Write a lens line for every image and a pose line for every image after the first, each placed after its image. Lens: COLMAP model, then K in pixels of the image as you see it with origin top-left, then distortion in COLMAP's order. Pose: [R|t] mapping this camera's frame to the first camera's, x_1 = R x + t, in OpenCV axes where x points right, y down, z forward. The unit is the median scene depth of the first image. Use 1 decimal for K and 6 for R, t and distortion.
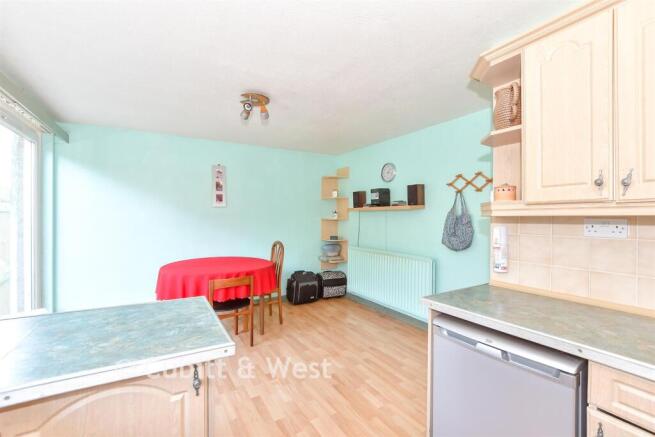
lens RADIAL K [[284.4, 0, 327.2], [0, 284.4, 218.4], [0, 0, 1]] dist [-0.000181, -0.000018]
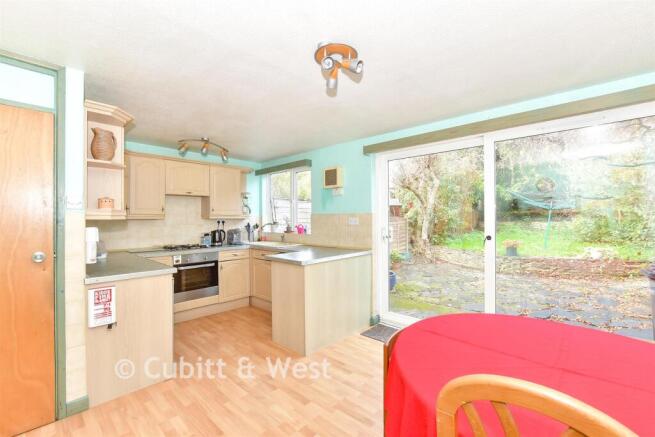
lens RADIAL K [[284.4, 0, 327.6], [0, 284.4, 218.7], [0, 0, 1]] dist [-0.000181, -0.000018]
pose [[-0.961572, 0.000028, -0.274552, -0.048285], [0.000083, 1.000000, -0.000187, -0.015038], [0.274552, -0.000203, -0.961572, 2.045373]]
